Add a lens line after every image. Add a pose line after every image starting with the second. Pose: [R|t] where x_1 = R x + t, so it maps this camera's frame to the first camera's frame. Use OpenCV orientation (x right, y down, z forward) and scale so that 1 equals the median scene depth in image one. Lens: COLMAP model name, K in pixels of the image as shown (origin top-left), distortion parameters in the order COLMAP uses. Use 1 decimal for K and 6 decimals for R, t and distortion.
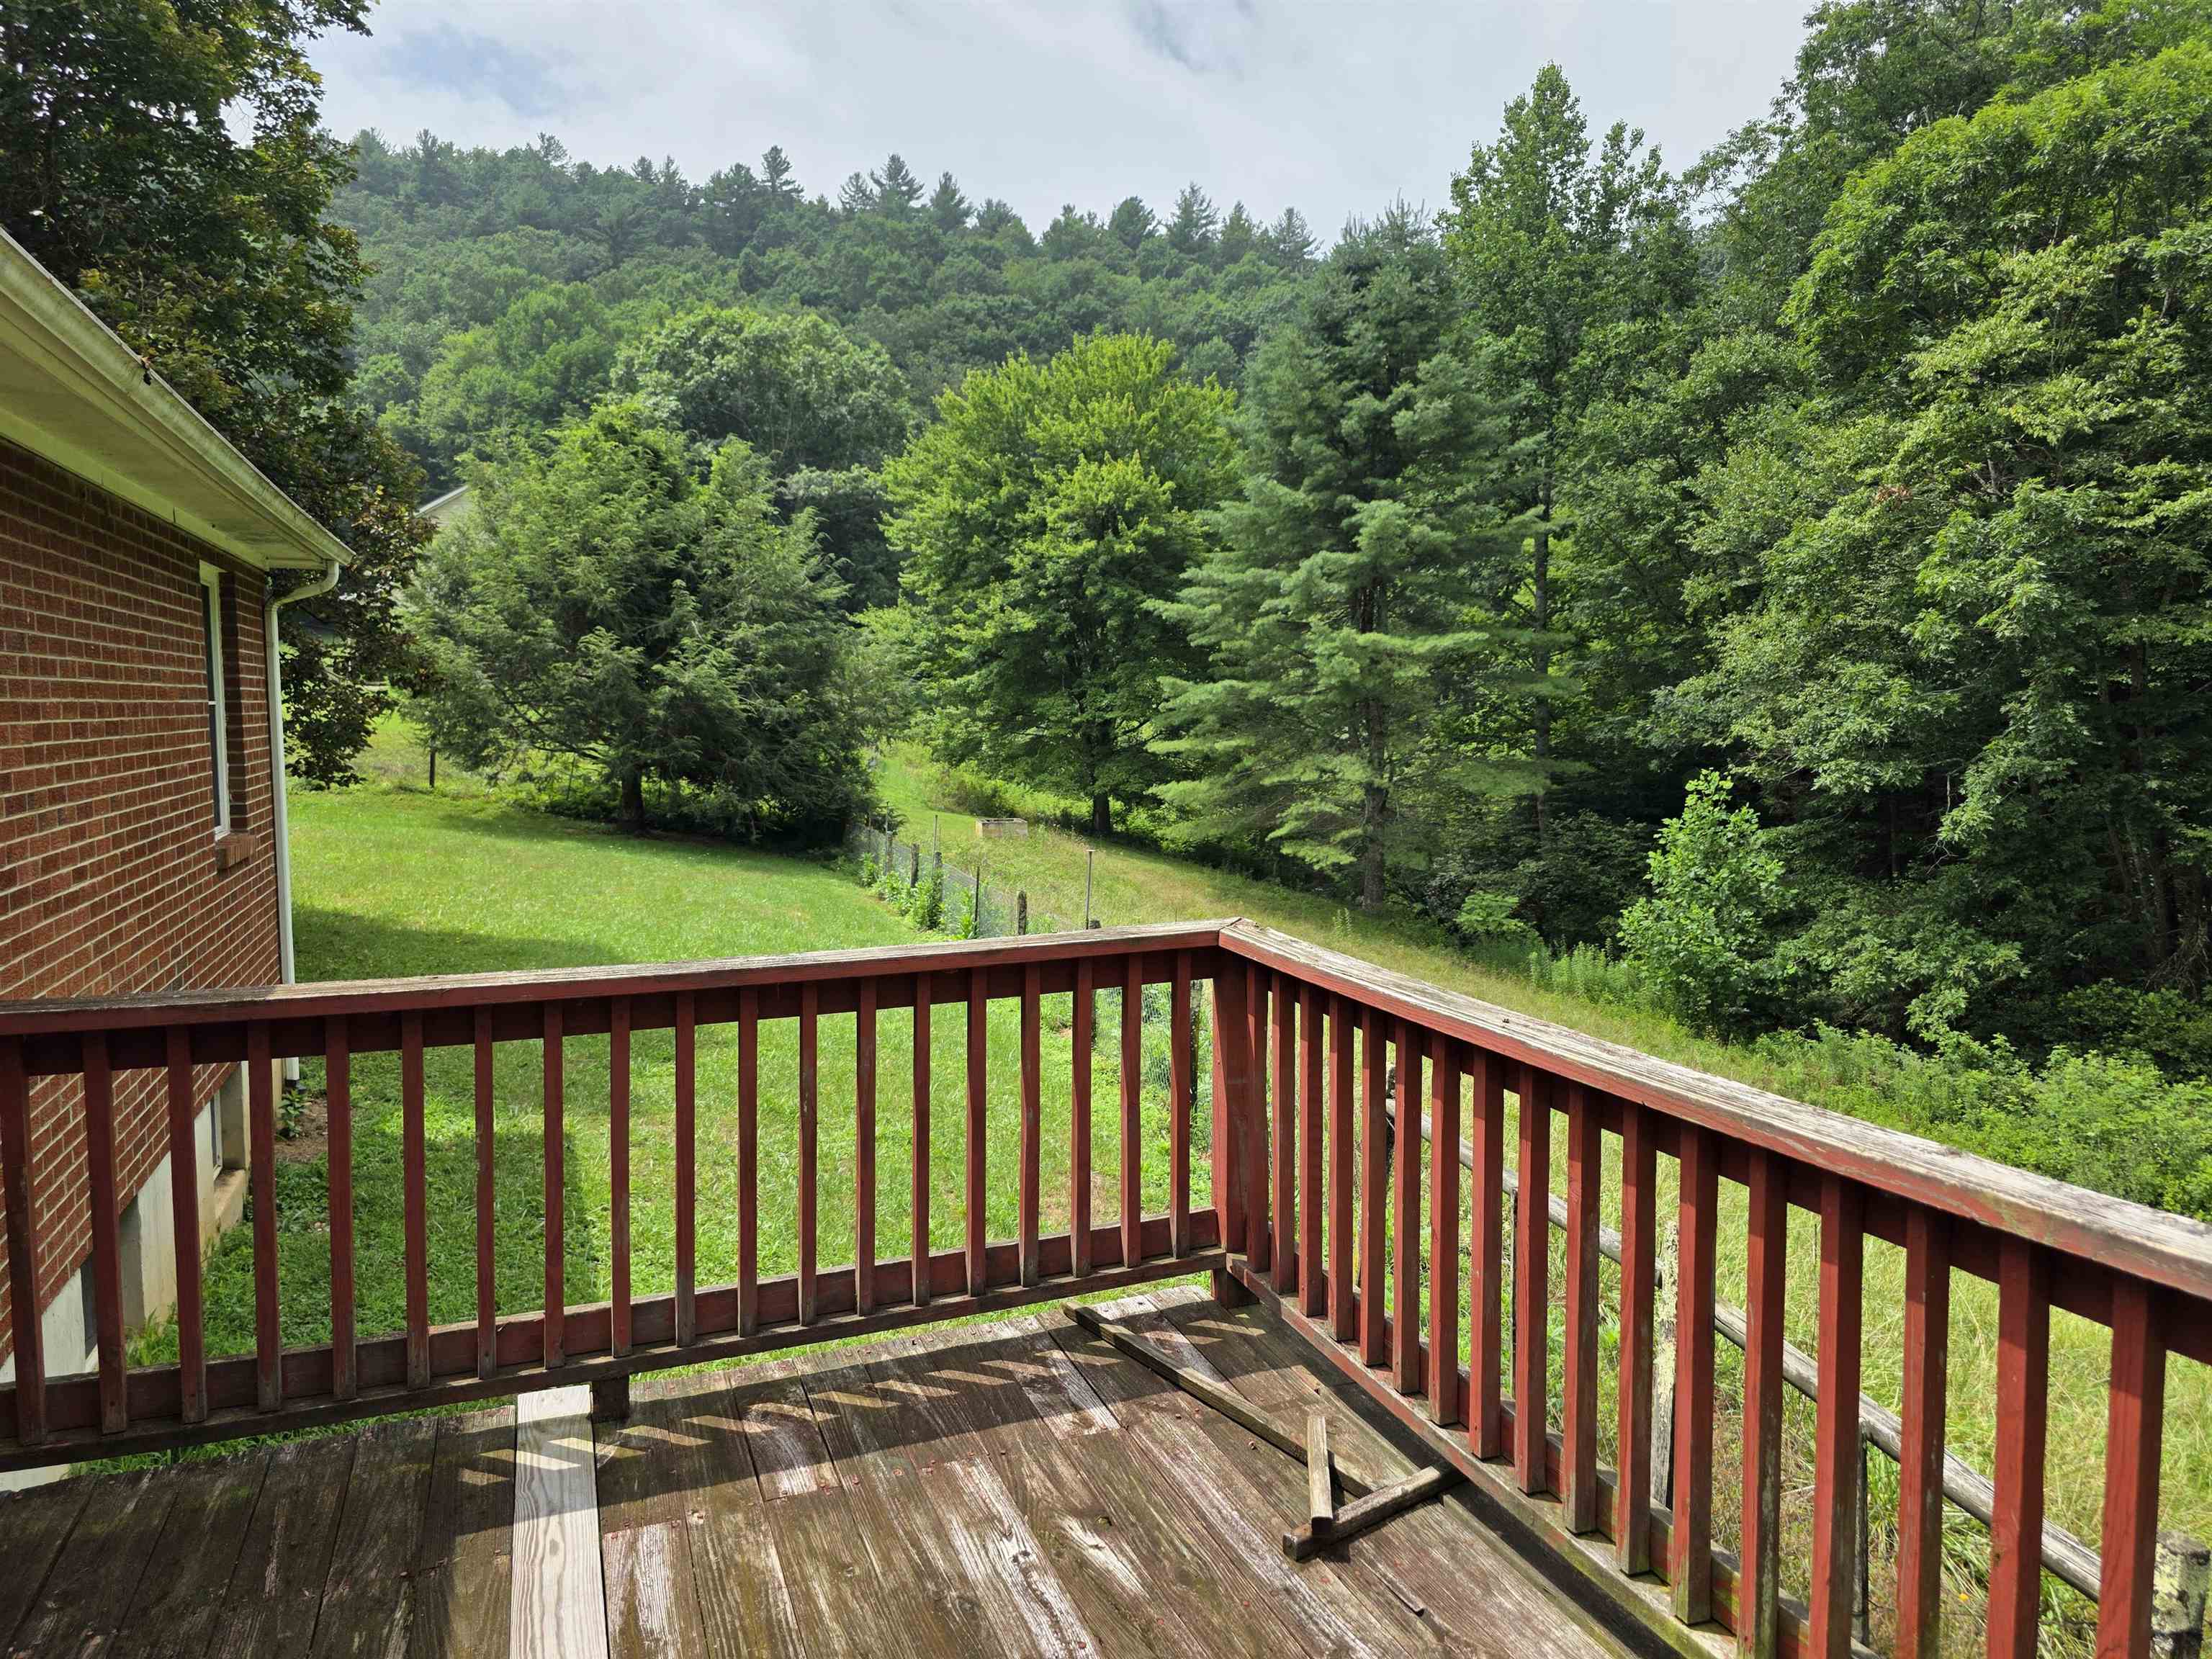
lens RADIAL K [[1486.1, 0, 1115.4], [0, 1486.1, 836.8], [0, 0, 1]] dist [0.061752, -0.050358]
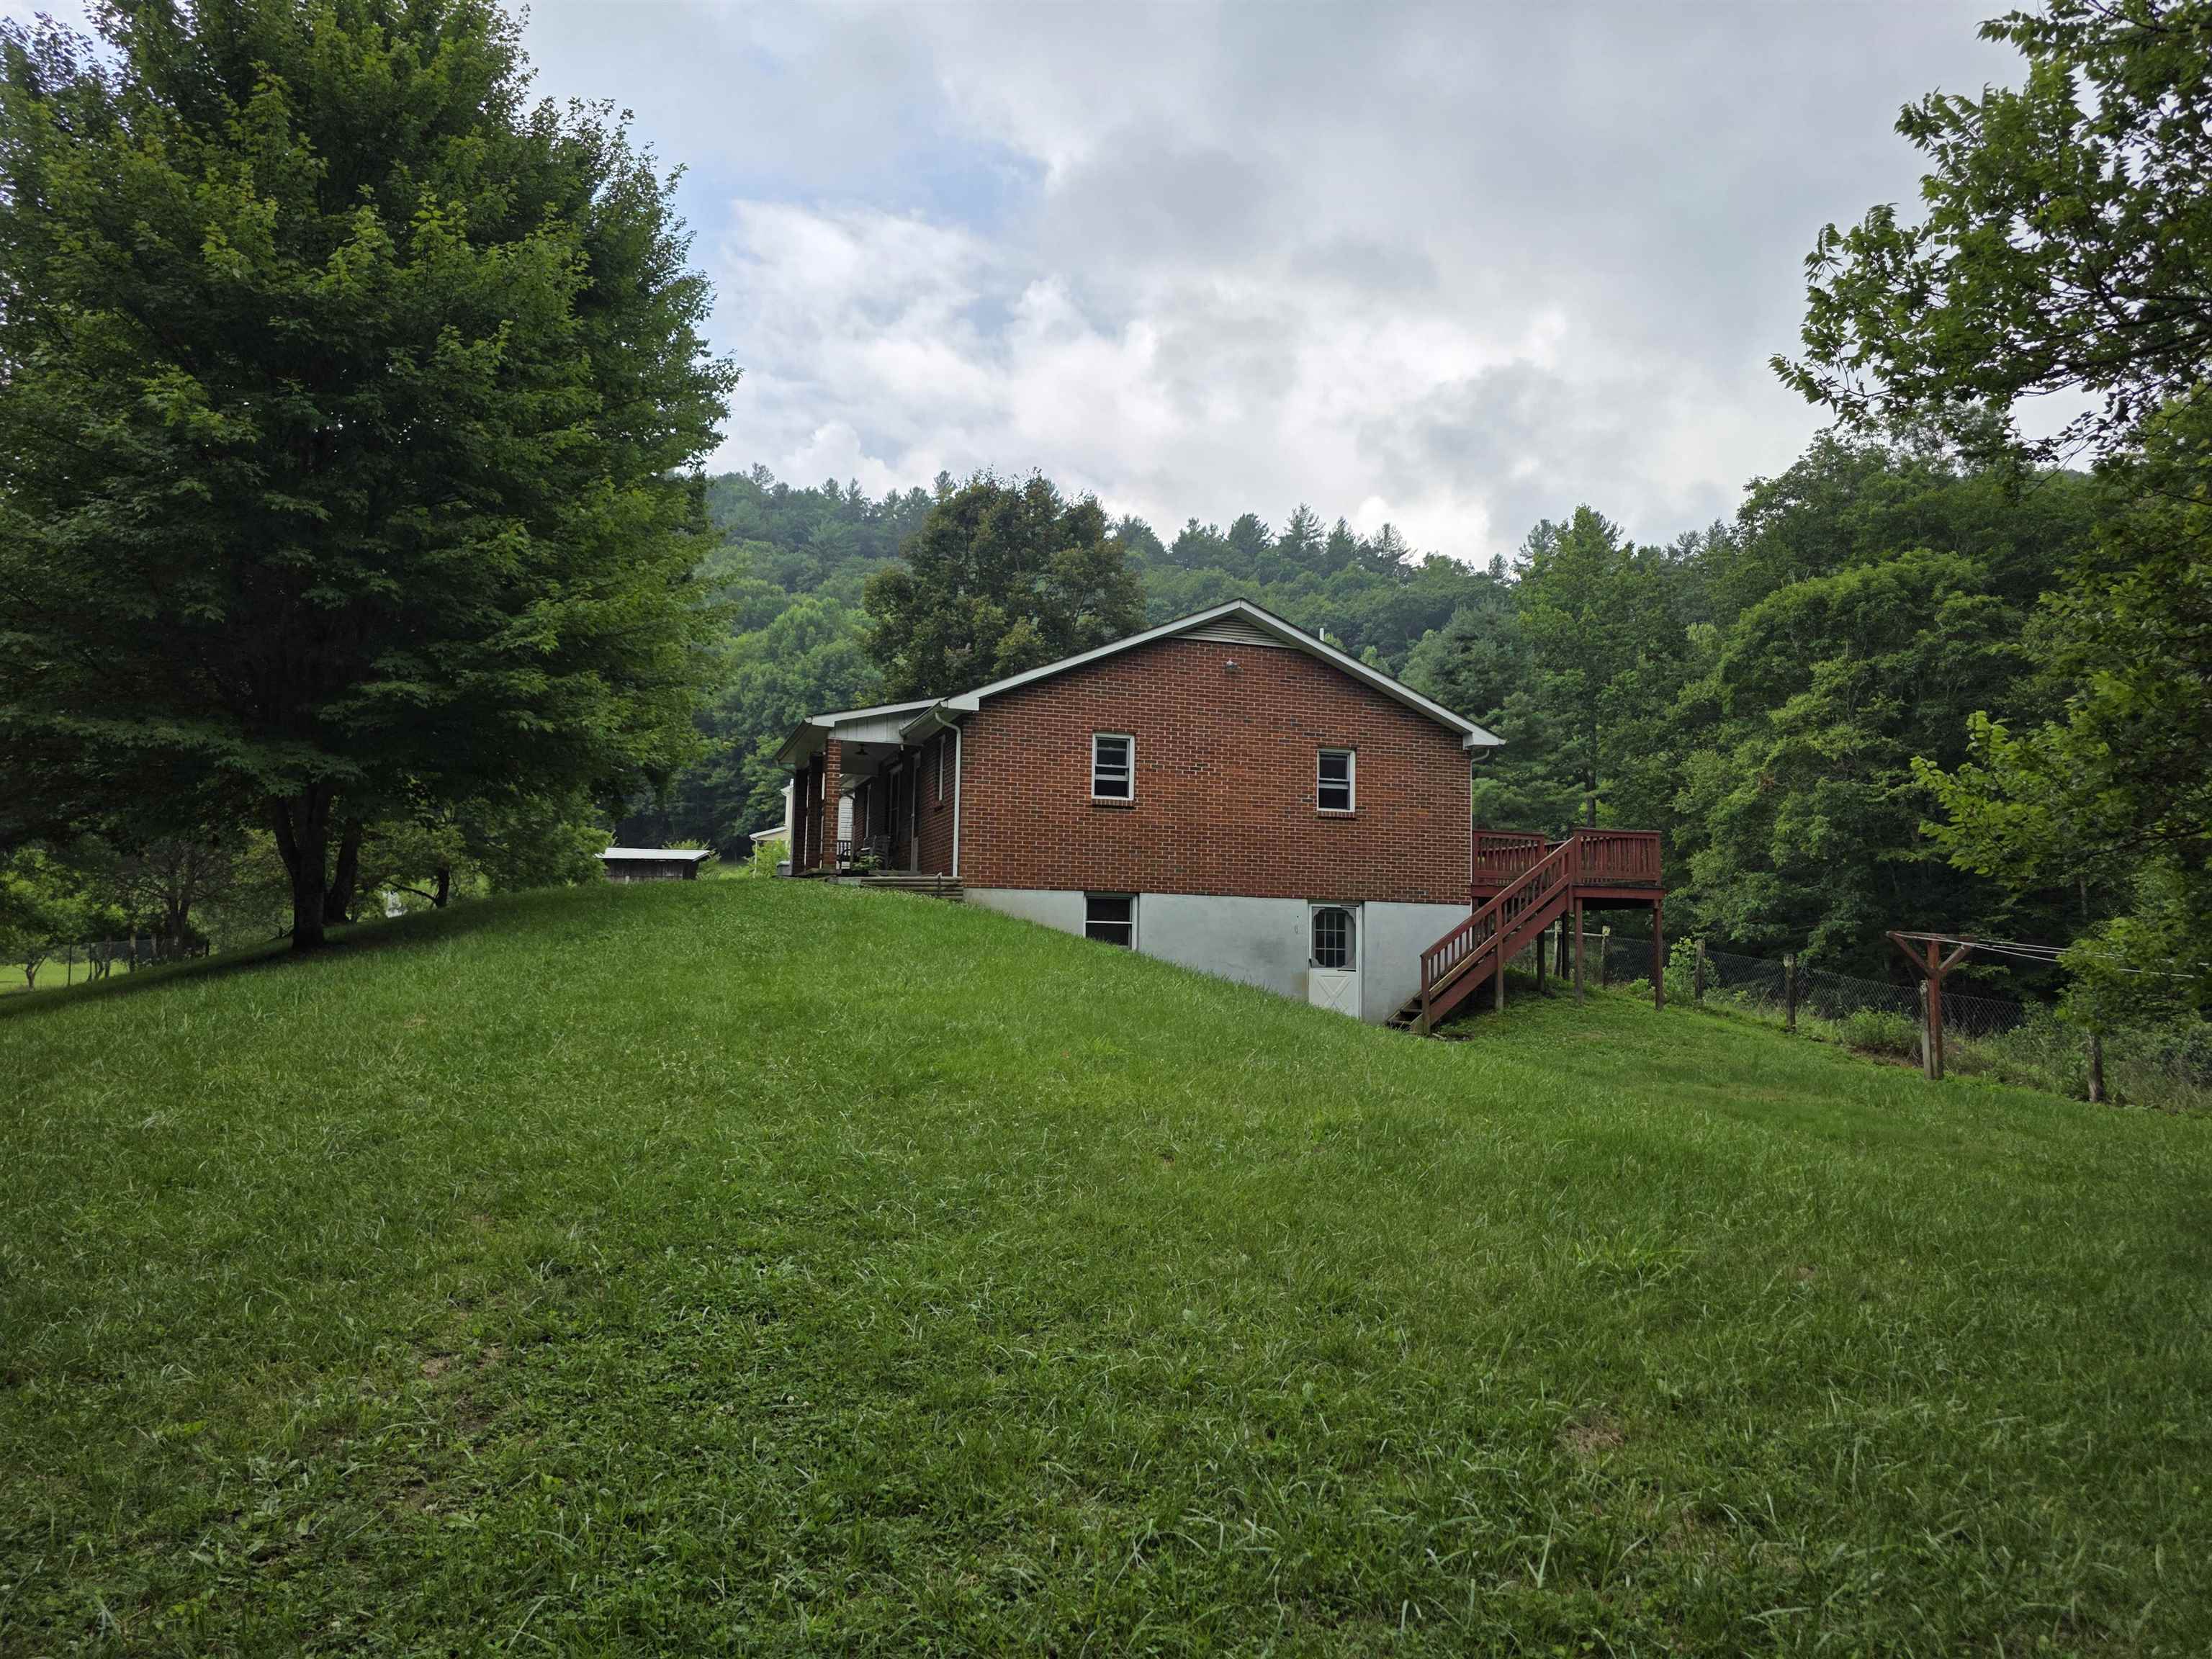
lens RADIAL K [[1486.1, 0, 1115.4], [0, 1486.1, 836.8], [0, 0, 1]] dist [0.061752, -0.050358]
pose [[0.998197, 0.014268, -0.058298, -0.111961], [-0.023999, 0.985186, -0.169801, 0.110330], [0.055012, 0.170894, 0.983752, -0.544531]]
